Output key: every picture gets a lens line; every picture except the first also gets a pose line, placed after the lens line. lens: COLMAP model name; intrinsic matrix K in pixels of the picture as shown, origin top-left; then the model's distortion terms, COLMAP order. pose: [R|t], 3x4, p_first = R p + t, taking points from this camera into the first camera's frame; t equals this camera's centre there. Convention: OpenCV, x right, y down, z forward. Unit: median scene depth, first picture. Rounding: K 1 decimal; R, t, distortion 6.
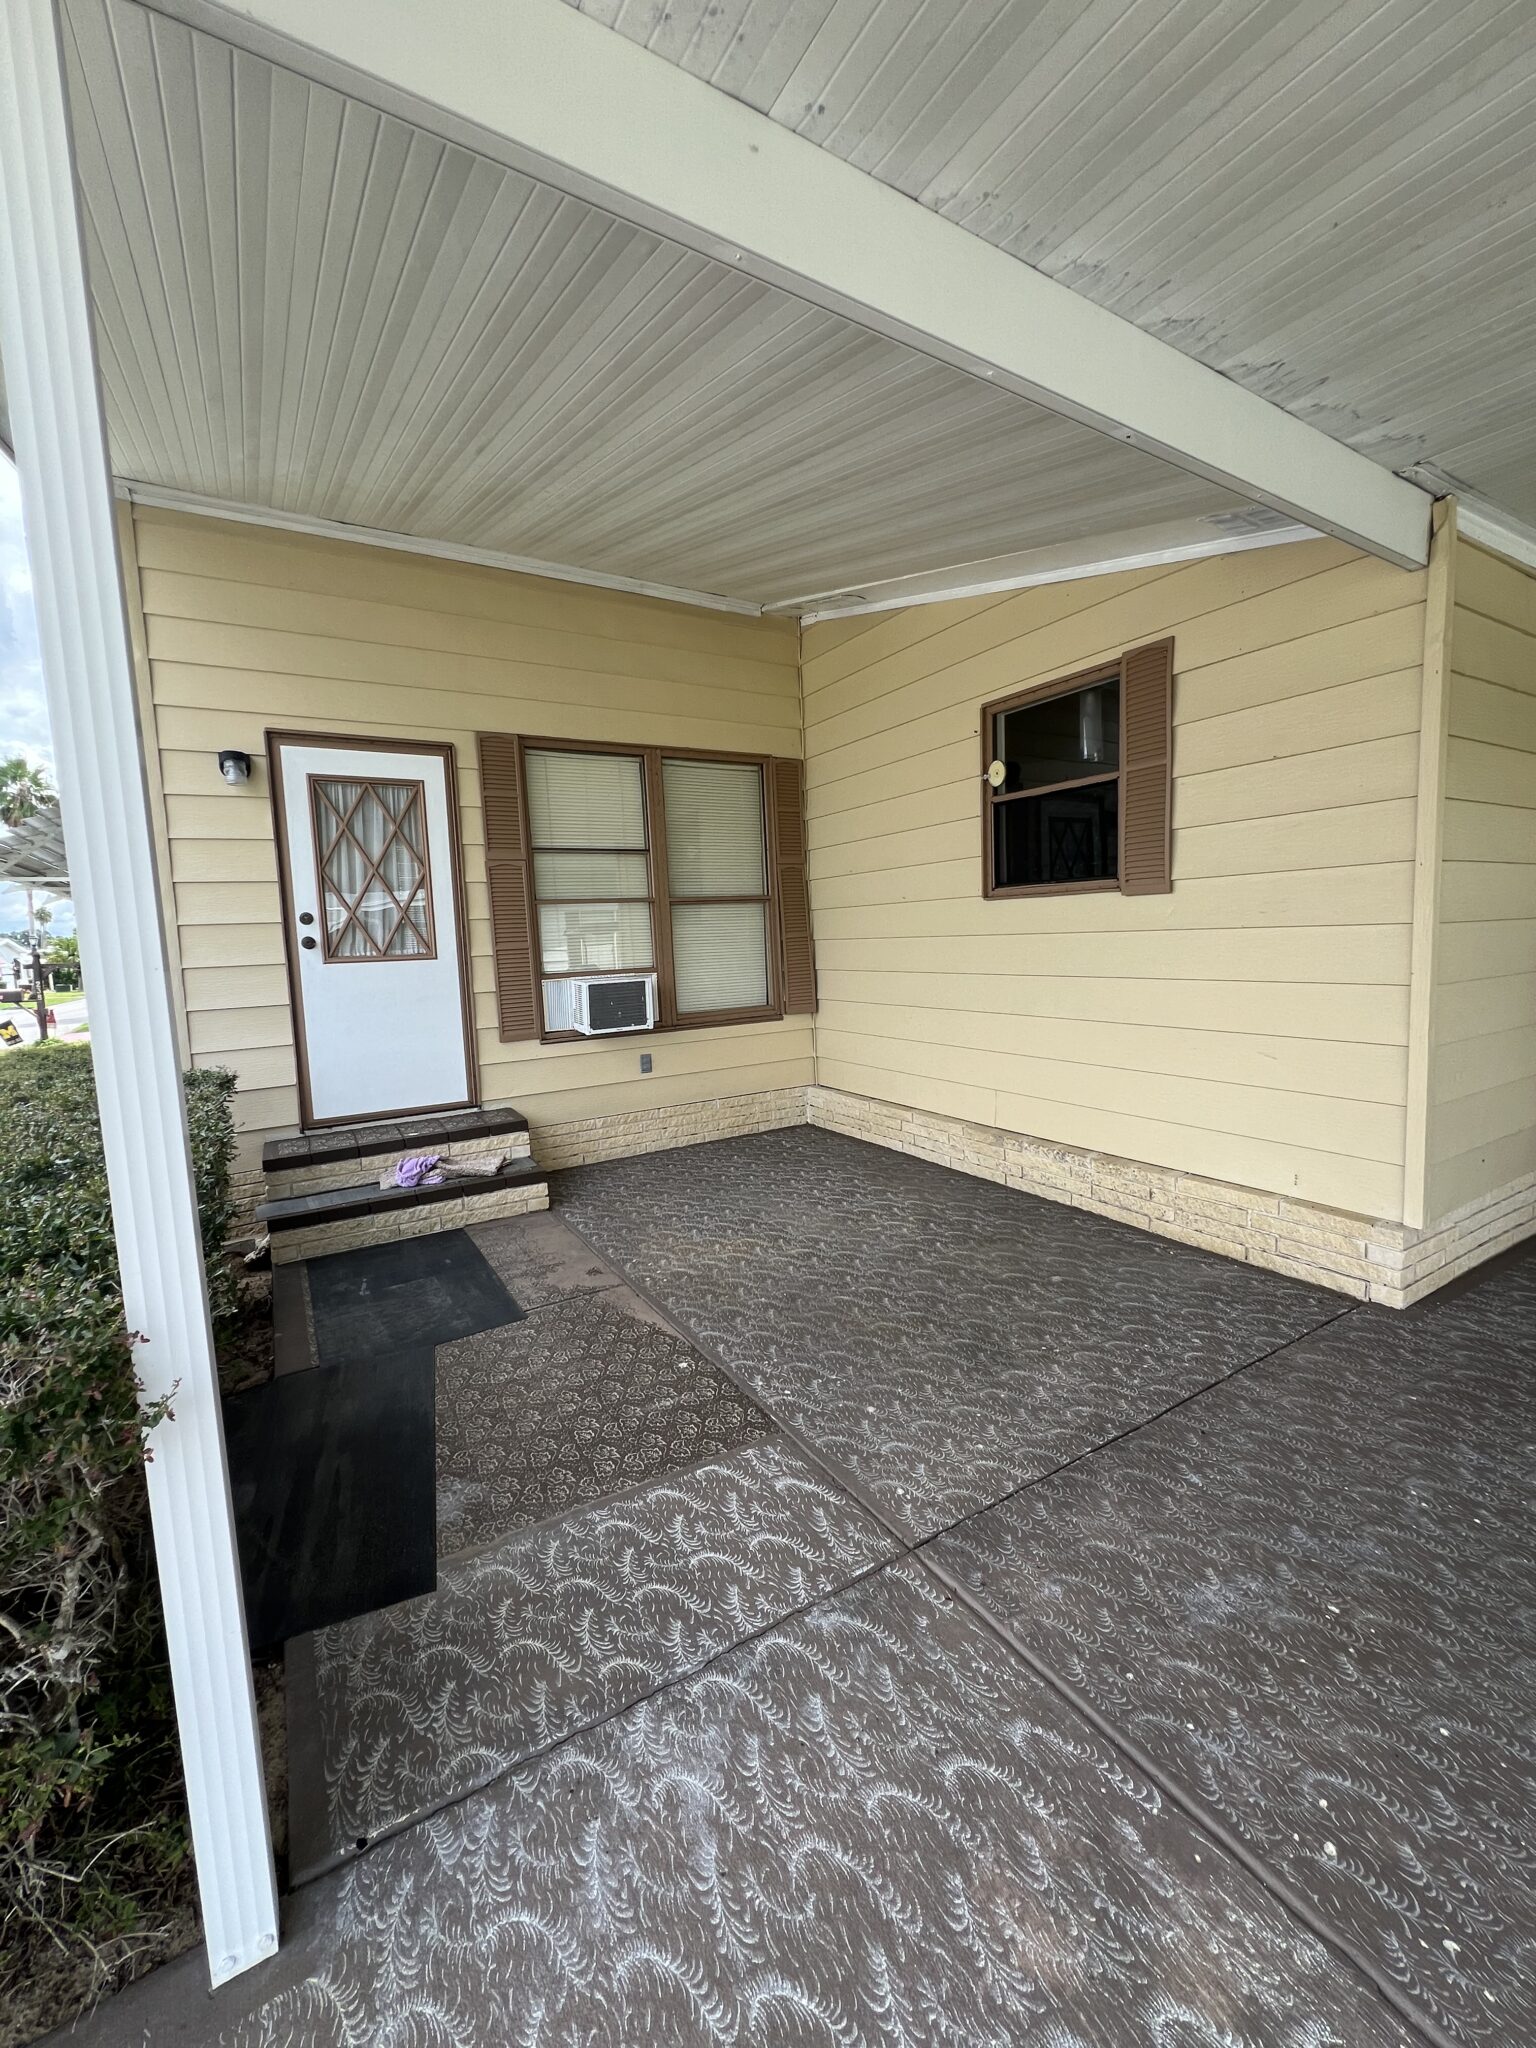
lens RADIAL K [[823.7, 0, 773.0], [0, 823.7, 1019.1], [0, 0, 1]] dist [-0.001090, 0.000246]
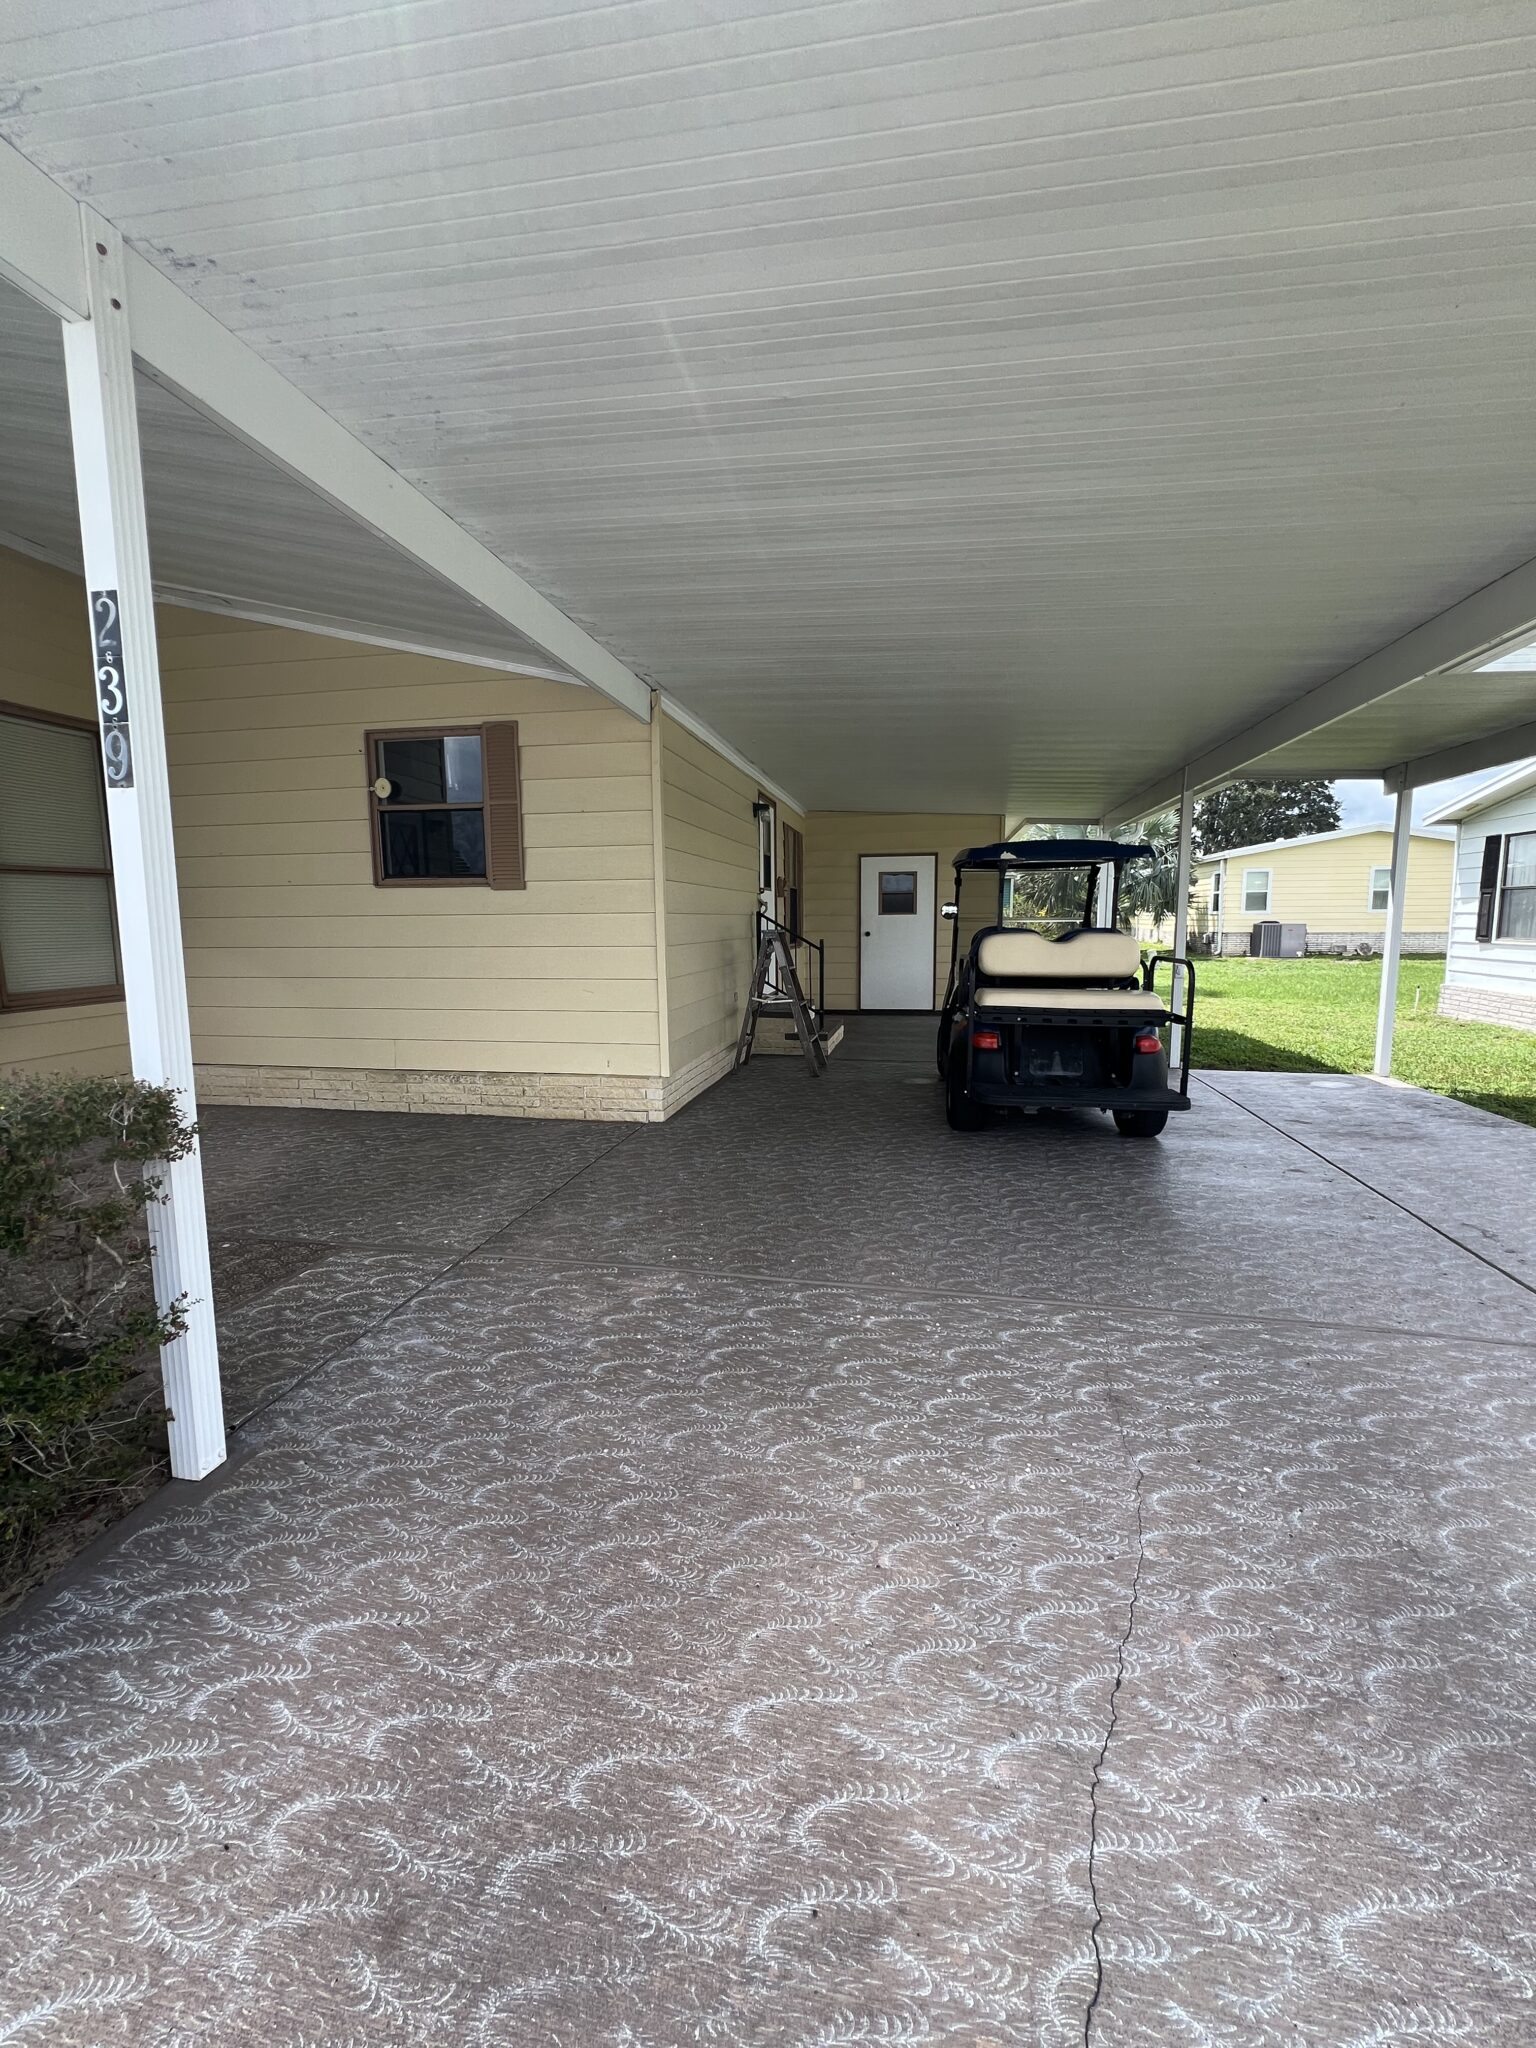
lens RADIAL K [[823.7, 0, 773.0], [0, 823.7, 1019.1], [0, 0, 1]] dist [-0.001090, 0.000246]
pose [[0.668527, -0.059145, 0.741332, -0.393913], [0.058467, 0.997927, 0.026892, 0.079479], [-0.741386, 0.025365, 0.670600, -0.393588]]
